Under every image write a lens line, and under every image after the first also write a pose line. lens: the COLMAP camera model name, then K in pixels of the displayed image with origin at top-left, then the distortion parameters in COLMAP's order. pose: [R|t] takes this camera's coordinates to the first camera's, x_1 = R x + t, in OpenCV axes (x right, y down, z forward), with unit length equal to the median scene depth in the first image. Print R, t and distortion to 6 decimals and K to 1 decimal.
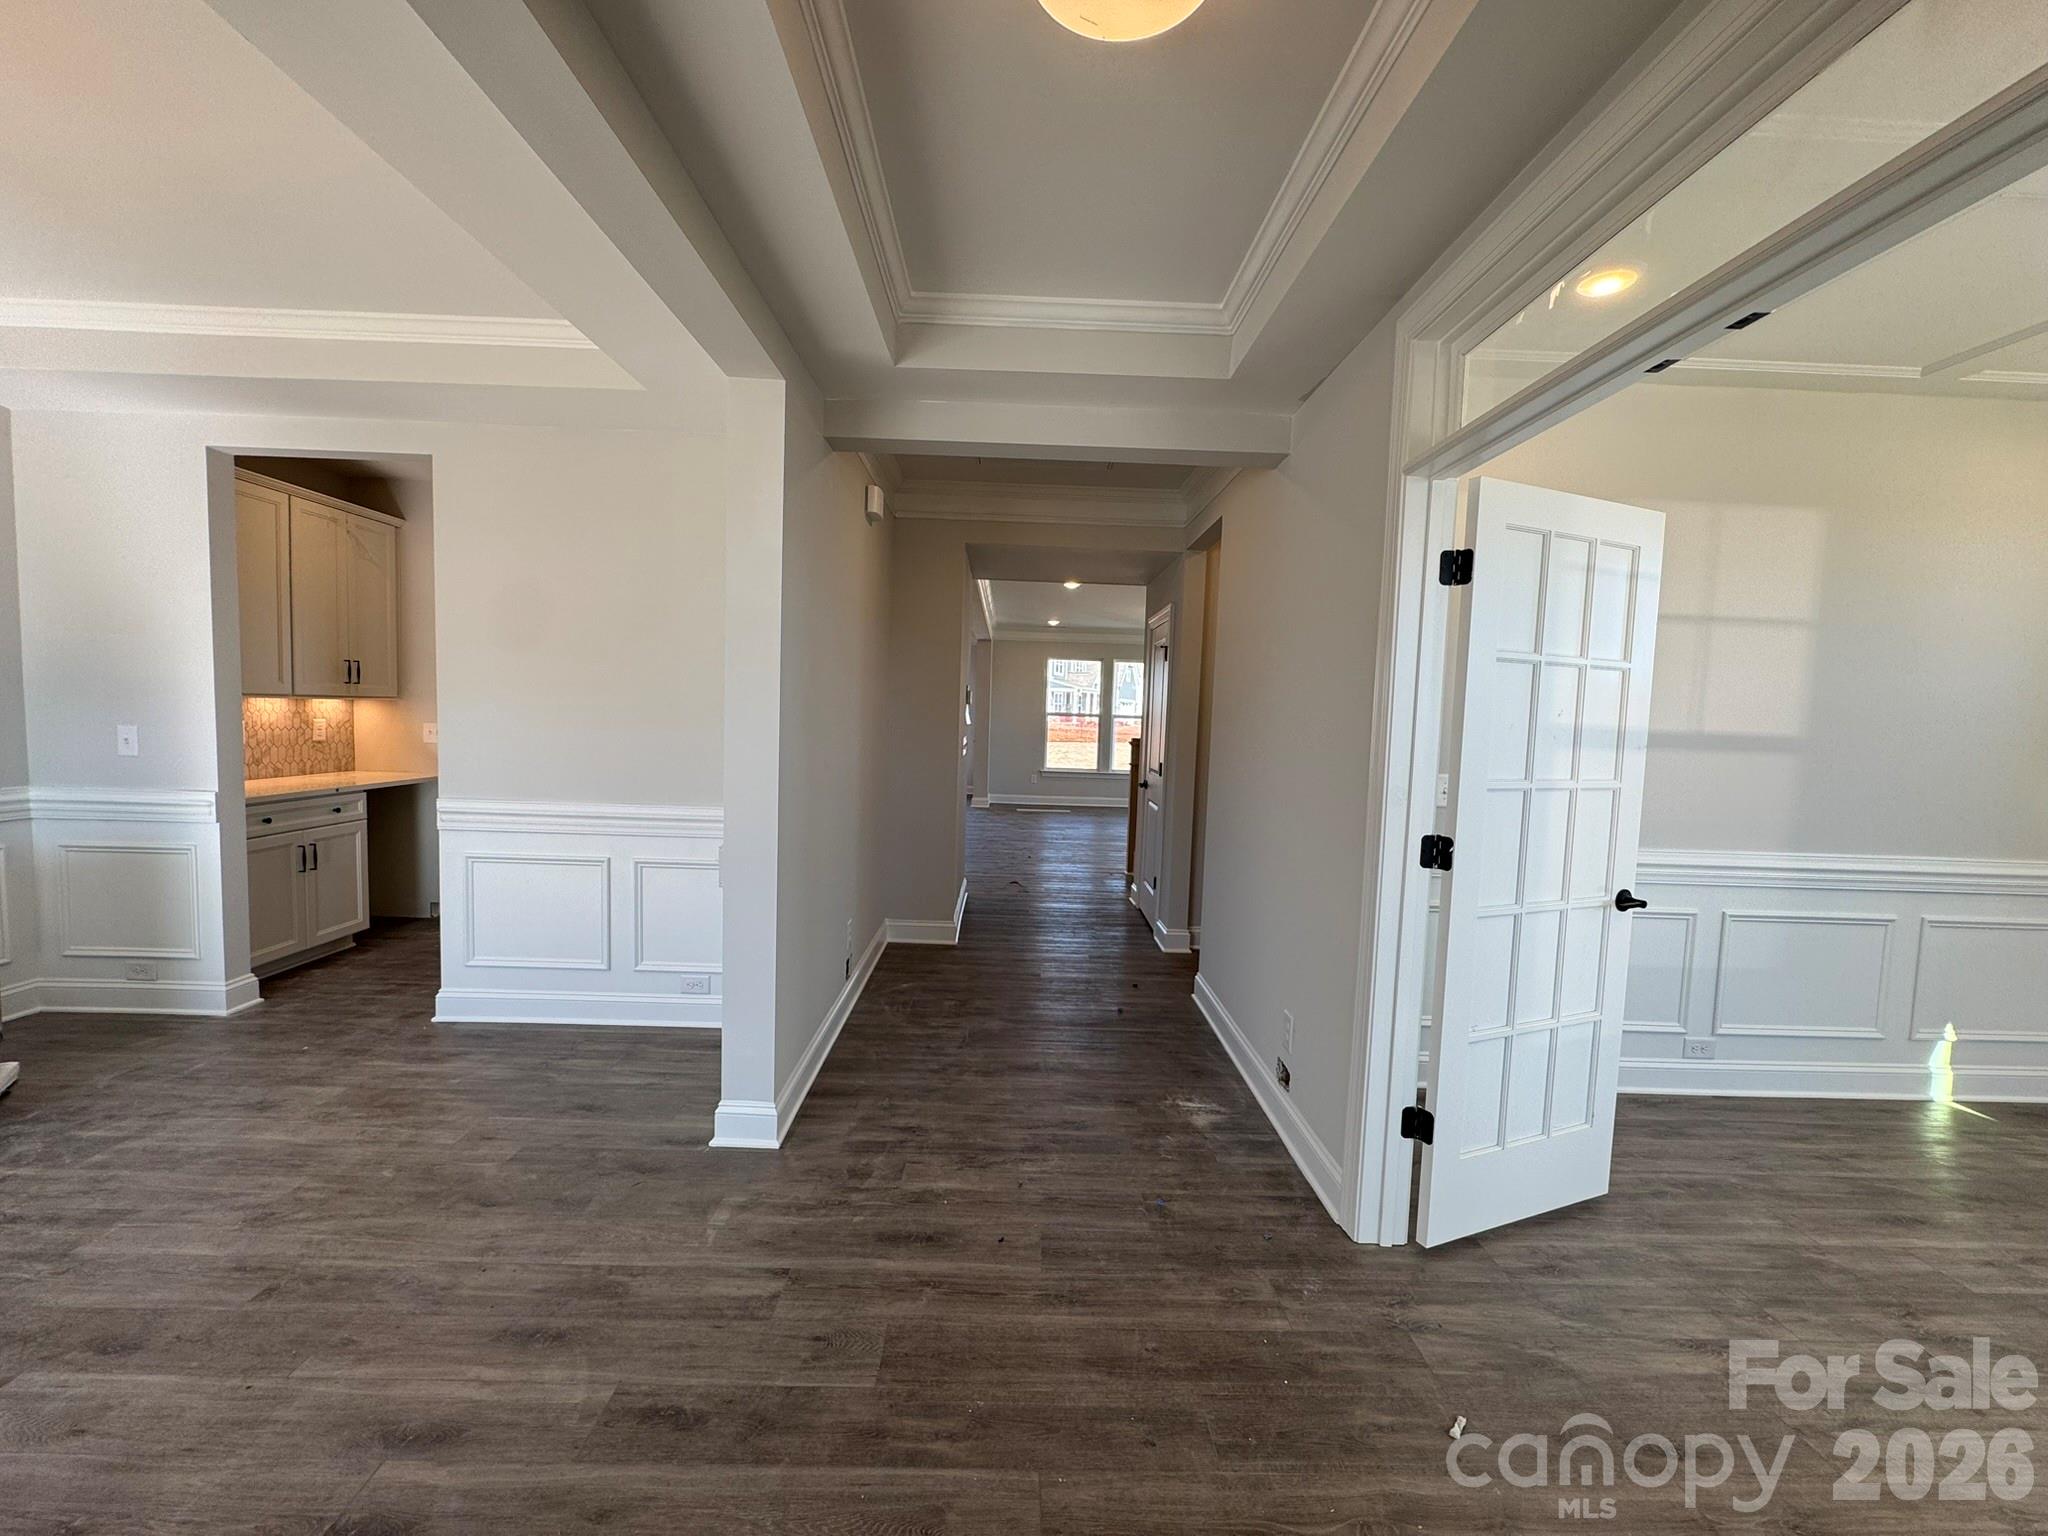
lens RADIAL K [[814.9, 0, 1020.8], [0, 814.9, 773.8], [0, 0, 1]] dist [-0.002319, 0.000304]
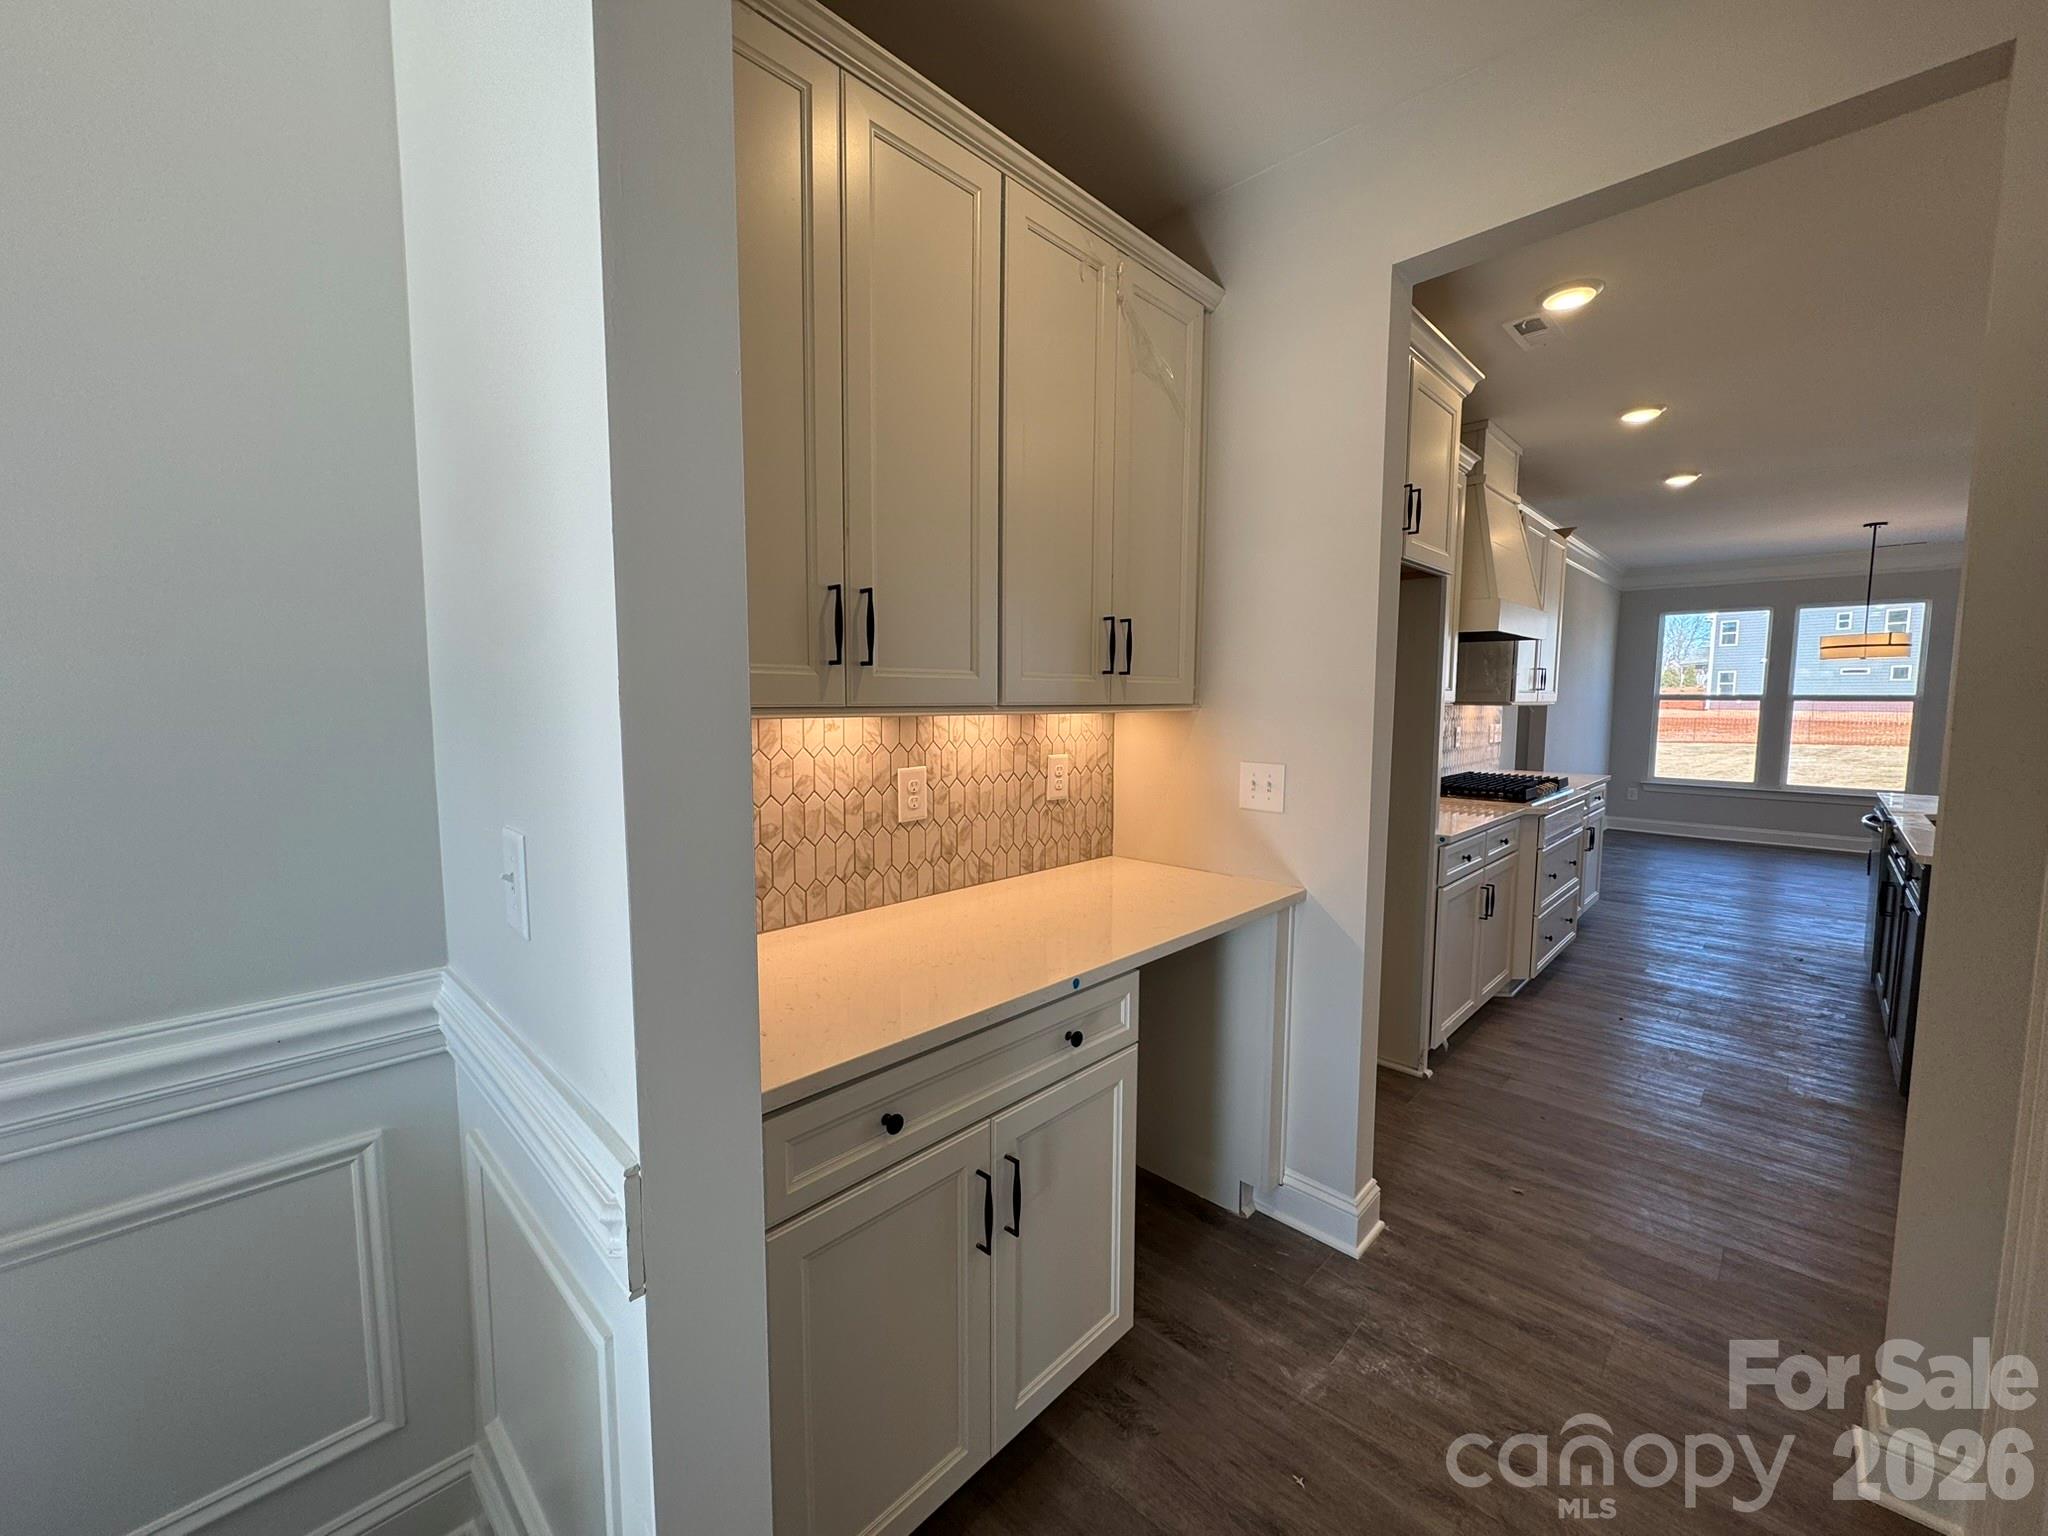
lens RADIAL K [[814.9, 0, 1023.4], [0, 814.9, 781.3], [0, 0, 1]] dist [-0.002319, 0.000304]
pose [[0.705091, 0.032738, -0.708361, -0.558426], [-0.028632, 0.999433, 0.017691, -0.061721], [0.708539, 0.007808, 0.705629, 0.673401]]
